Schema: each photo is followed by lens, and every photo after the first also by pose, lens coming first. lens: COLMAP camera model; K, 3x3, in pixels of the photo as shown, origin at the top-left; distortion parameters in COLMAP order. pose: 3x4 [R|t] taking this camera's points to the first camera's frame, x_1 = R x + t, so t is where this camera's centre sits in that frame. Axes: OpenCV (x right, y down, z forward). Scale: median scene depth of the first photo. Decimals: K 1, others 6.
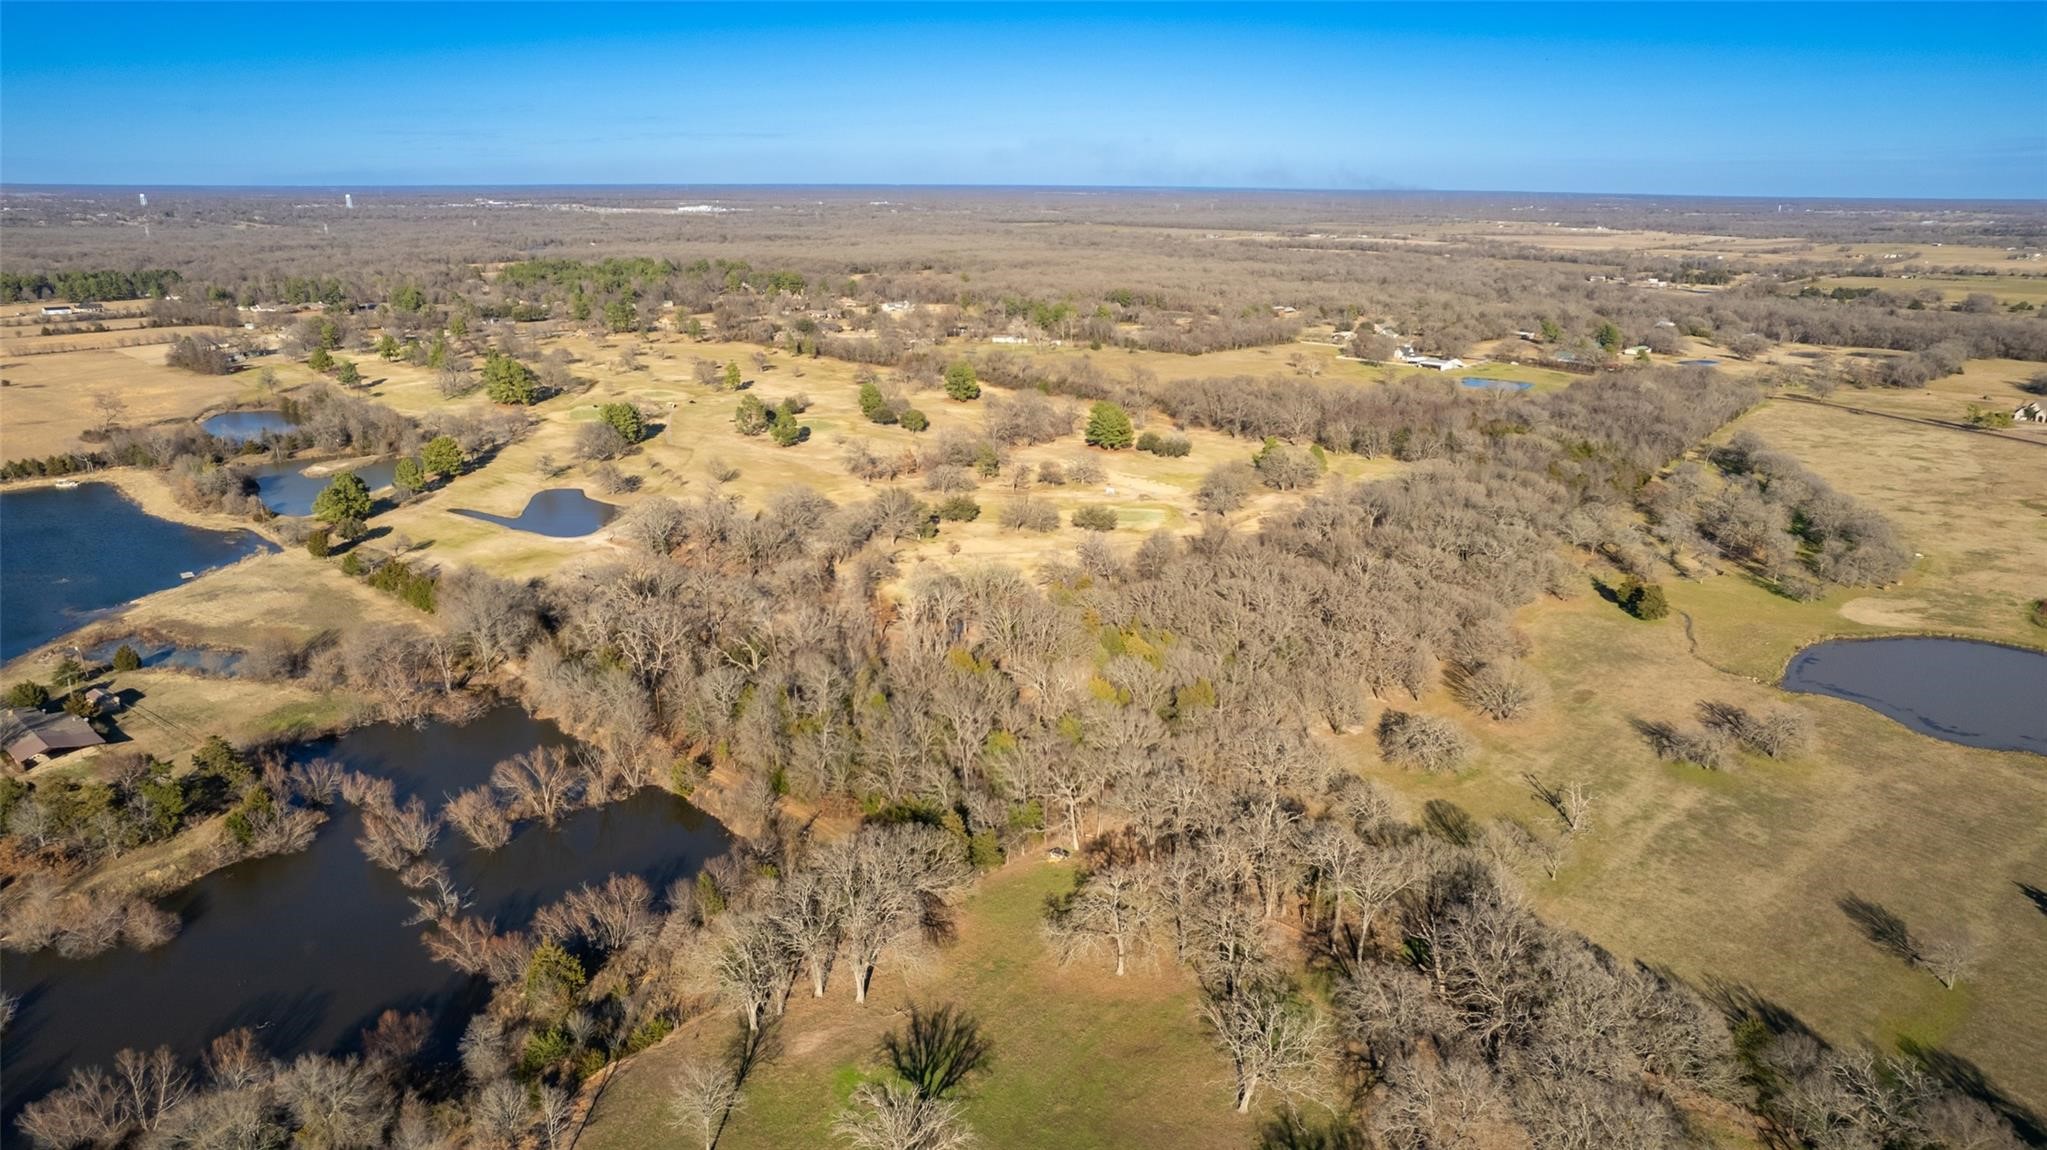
lens RADIAL K [[1315.2, 0, 1025.7], [0, 1315.2, 574.0], [0, 0, 1]] dist [-0.081802, 0.077612]
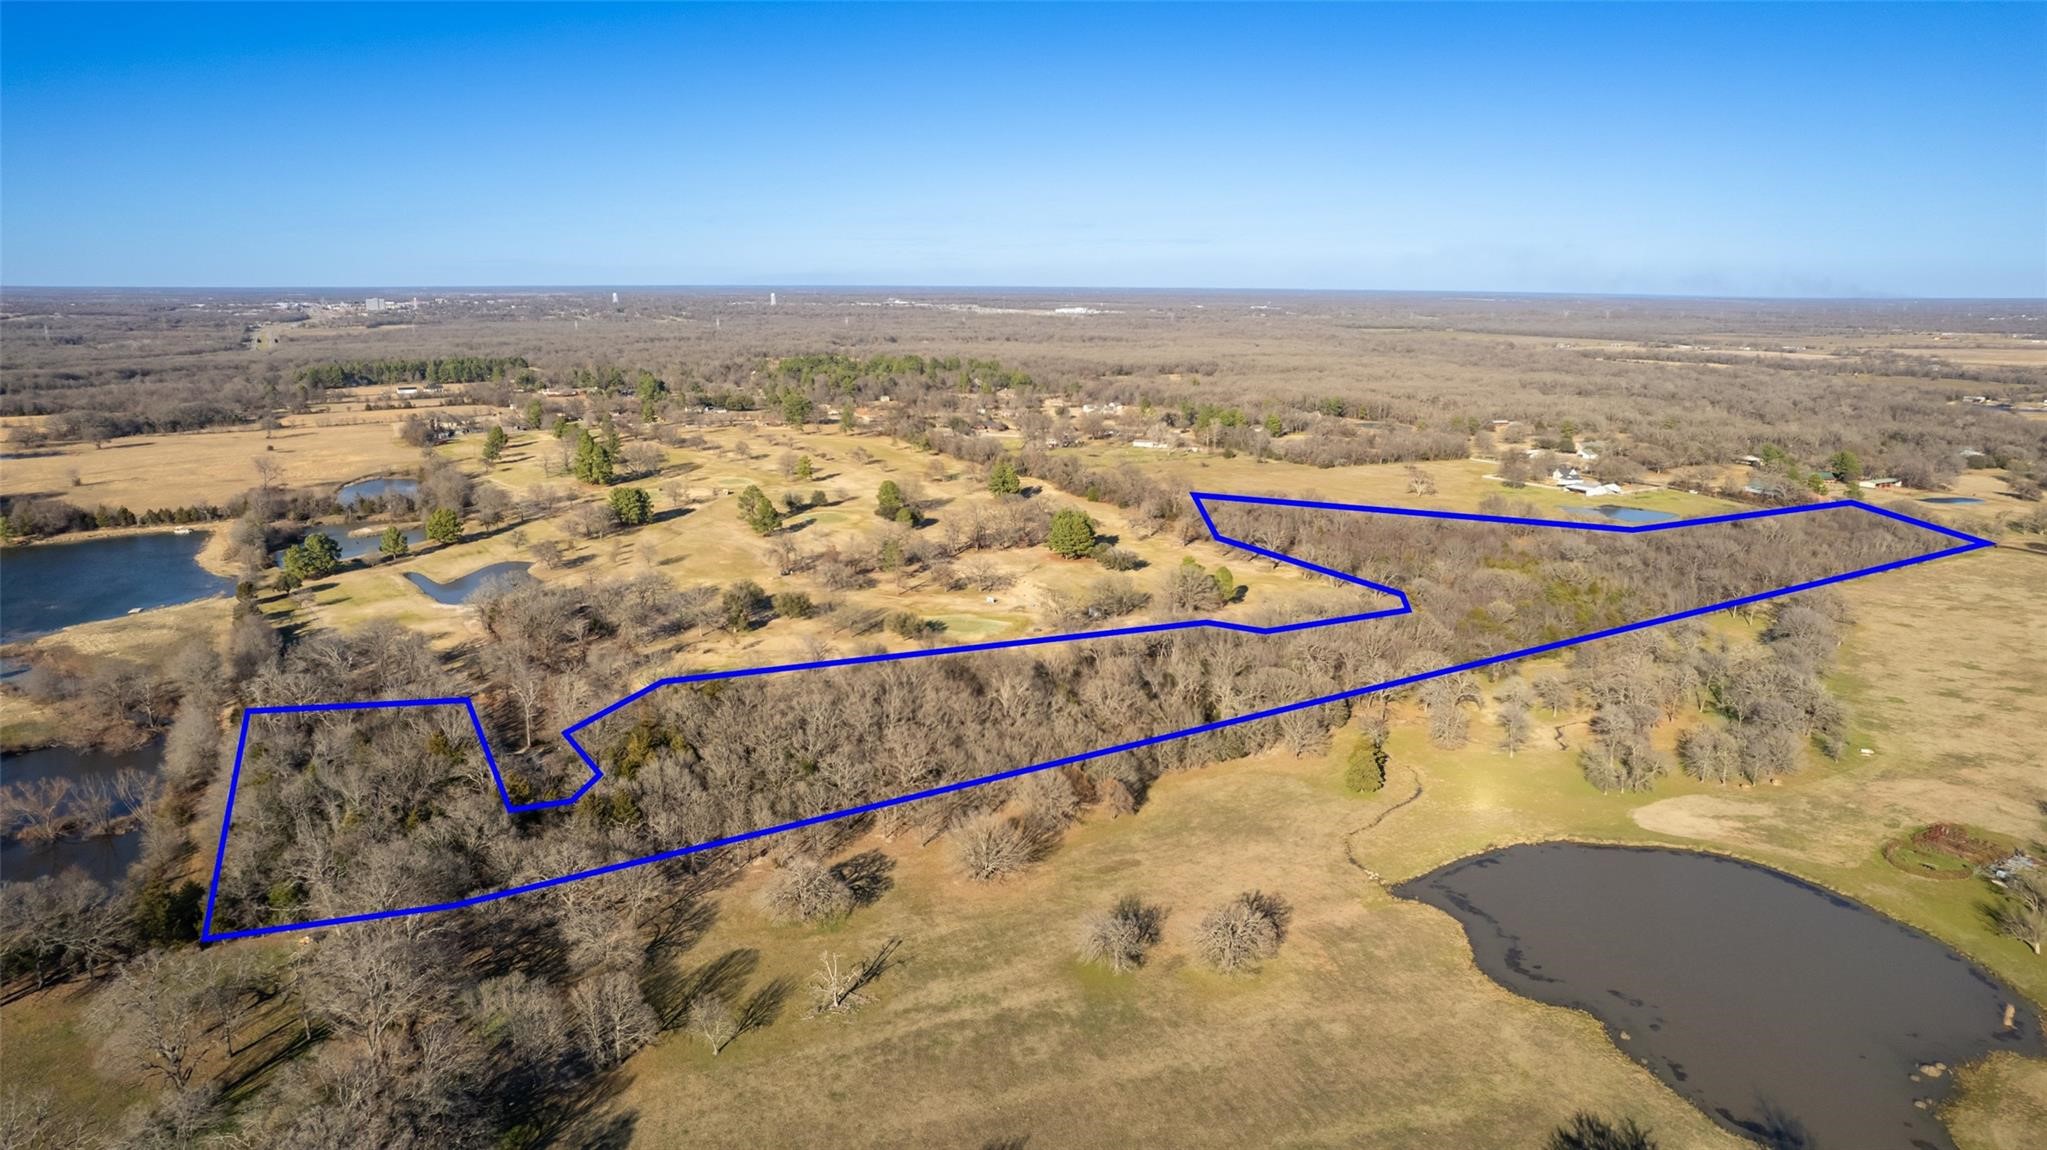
lens RADIAL K [[1317.7, 0, 1025.5], [0, 1317.7, 570.4], [0, 0, 1]] dist [-0.079346, 0.071358]
pose [[0.951089, 0.064812, -0.302042, 0.294657], [-0.088284, 0.993992, -0.064703, -0.018926], [0.296034, 0.088204, 0.951096, 0.063146]]
